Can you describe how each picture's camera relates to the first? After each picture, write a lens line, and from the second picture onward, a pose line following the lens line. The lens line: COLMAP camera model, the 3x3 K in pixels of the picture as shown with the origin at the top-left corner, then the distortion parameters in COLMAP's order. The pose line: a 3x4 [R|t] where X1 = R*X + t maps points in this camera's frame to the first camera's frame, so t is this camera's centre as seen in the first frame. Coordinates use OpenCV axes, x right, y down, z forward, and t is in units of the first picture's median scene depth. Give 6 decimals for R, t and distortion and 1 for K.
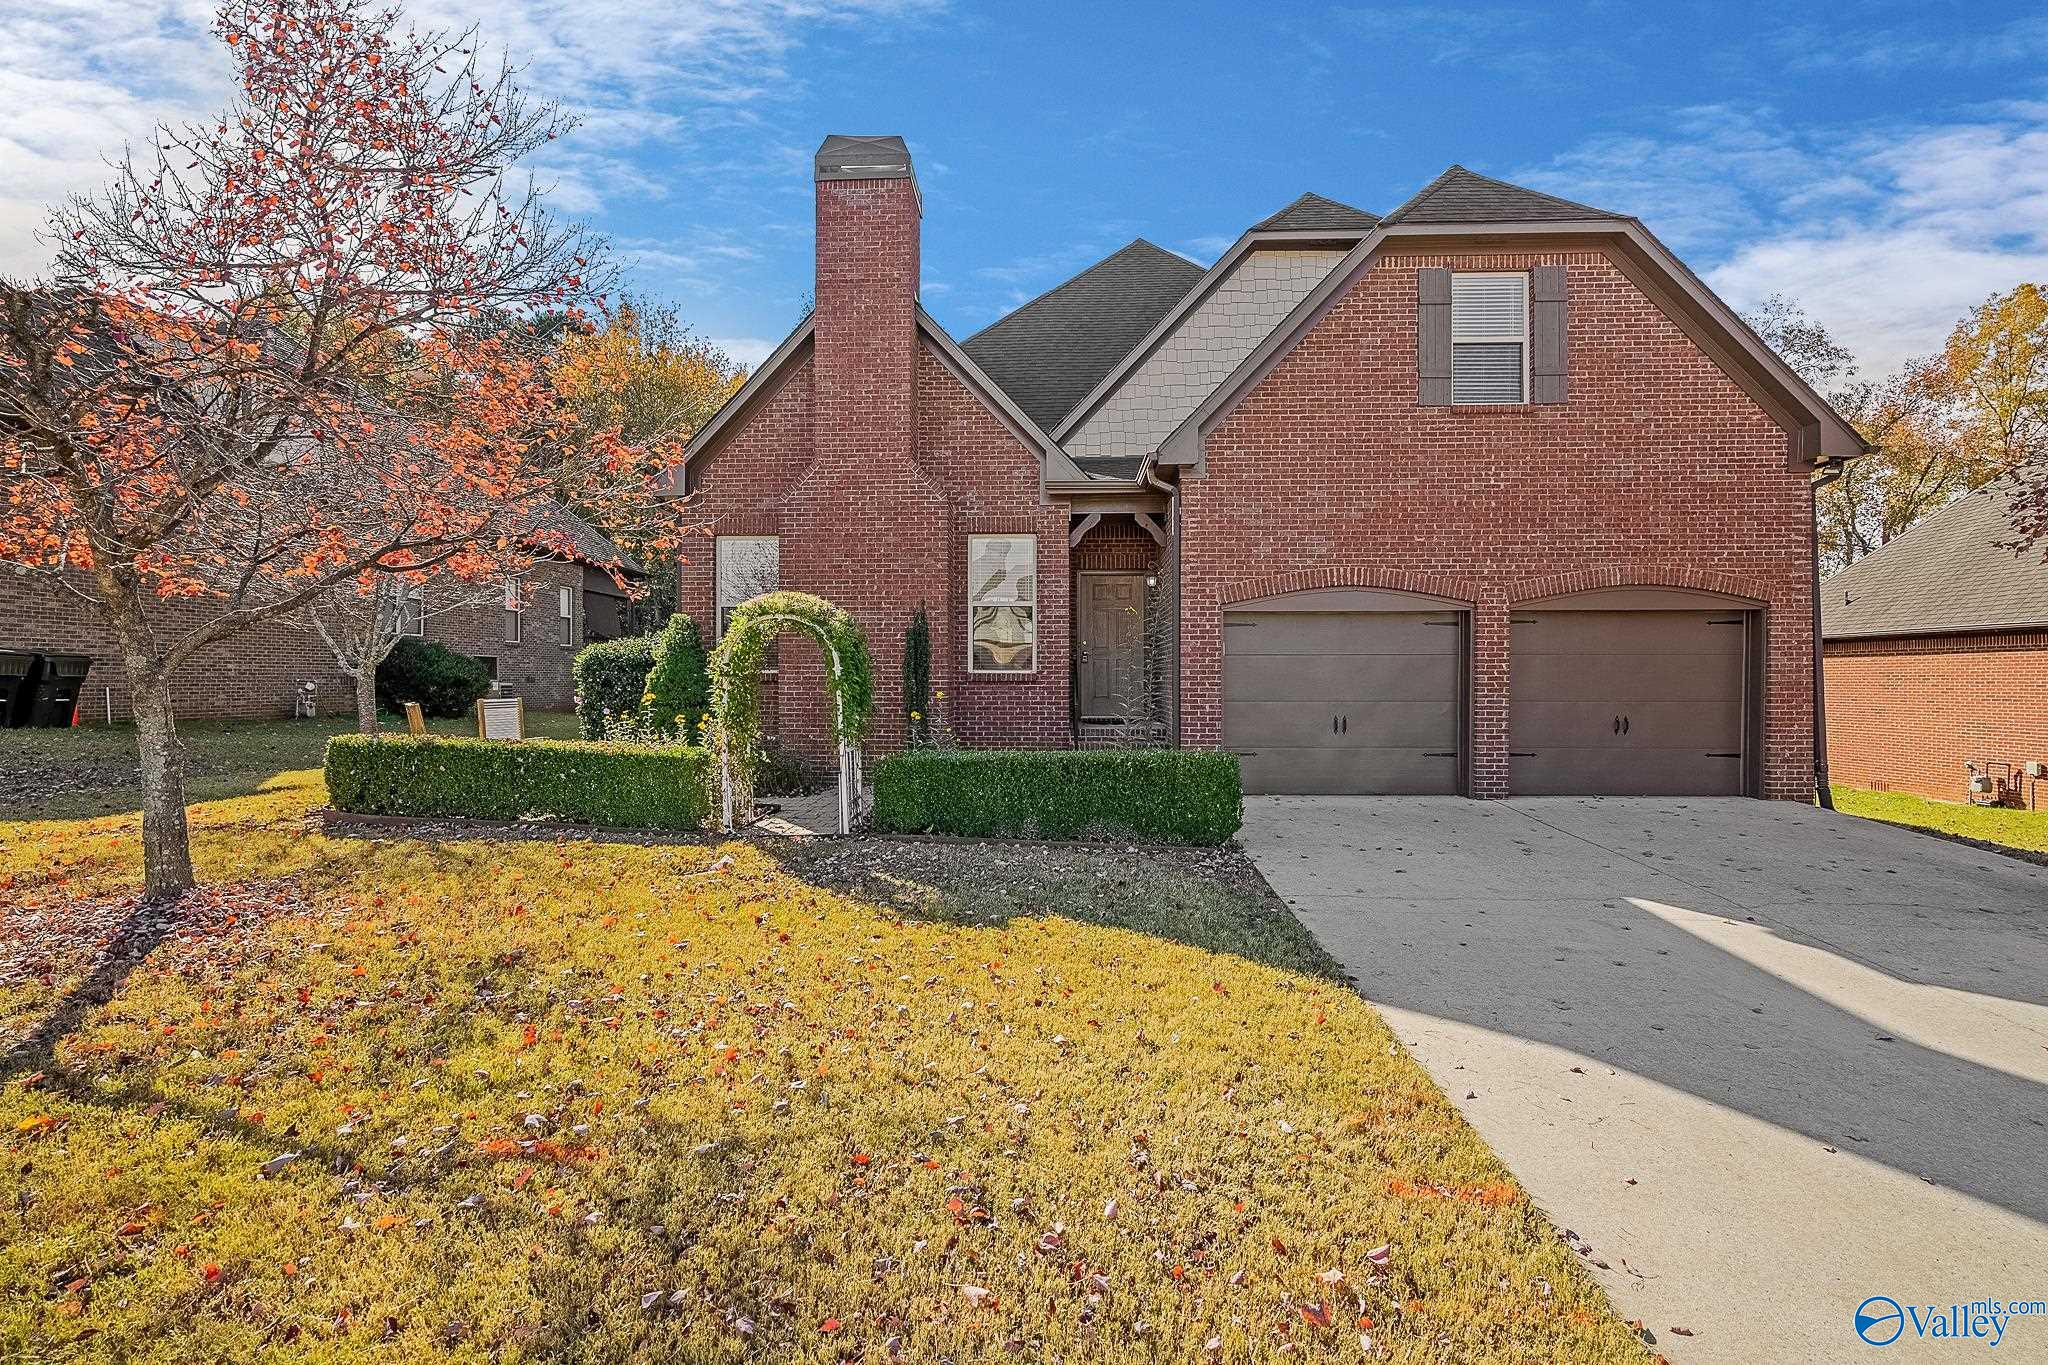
lens RADIAL K [[912.4, 0, 1023.0], [0, 912.4, 686.3], [0, 0, 1]] dist [0.000343, -0.000072]
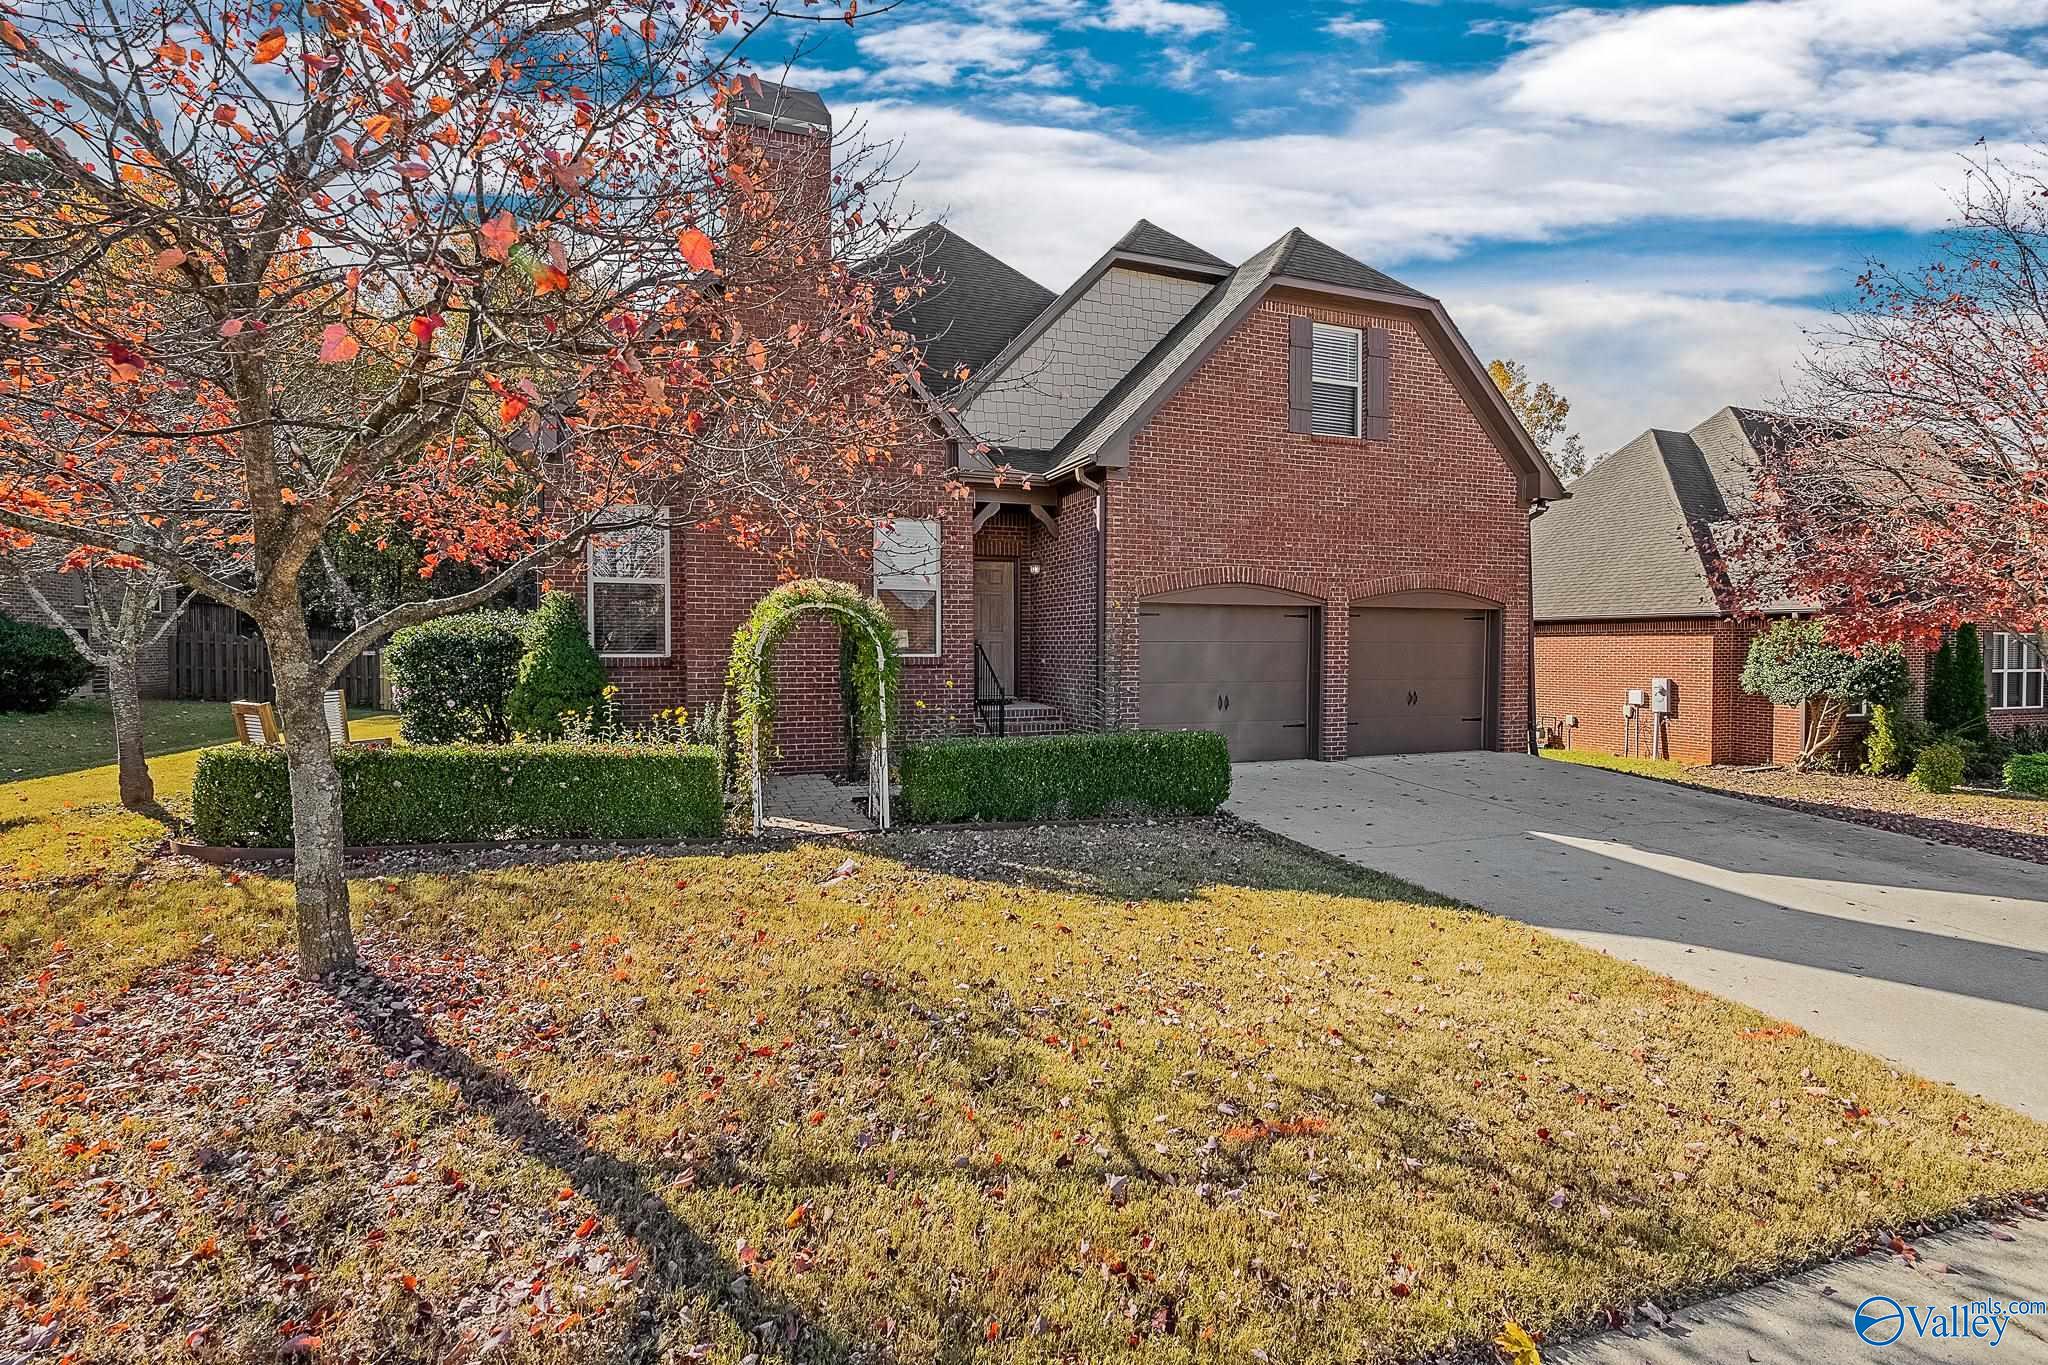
lens RADIAL K [[912.4, 0, 1020.0], [0, 912.4, 679.6], [0, 0, 1]] dist [0.000343, -0.000072]
pose [[0.924890, -0.012079, 0.380042, -0.342355], [0.002213, 0.999649, 0.026386, -0.018458], [-0.380227, -0.023563, 0.924593, 0.031504]]
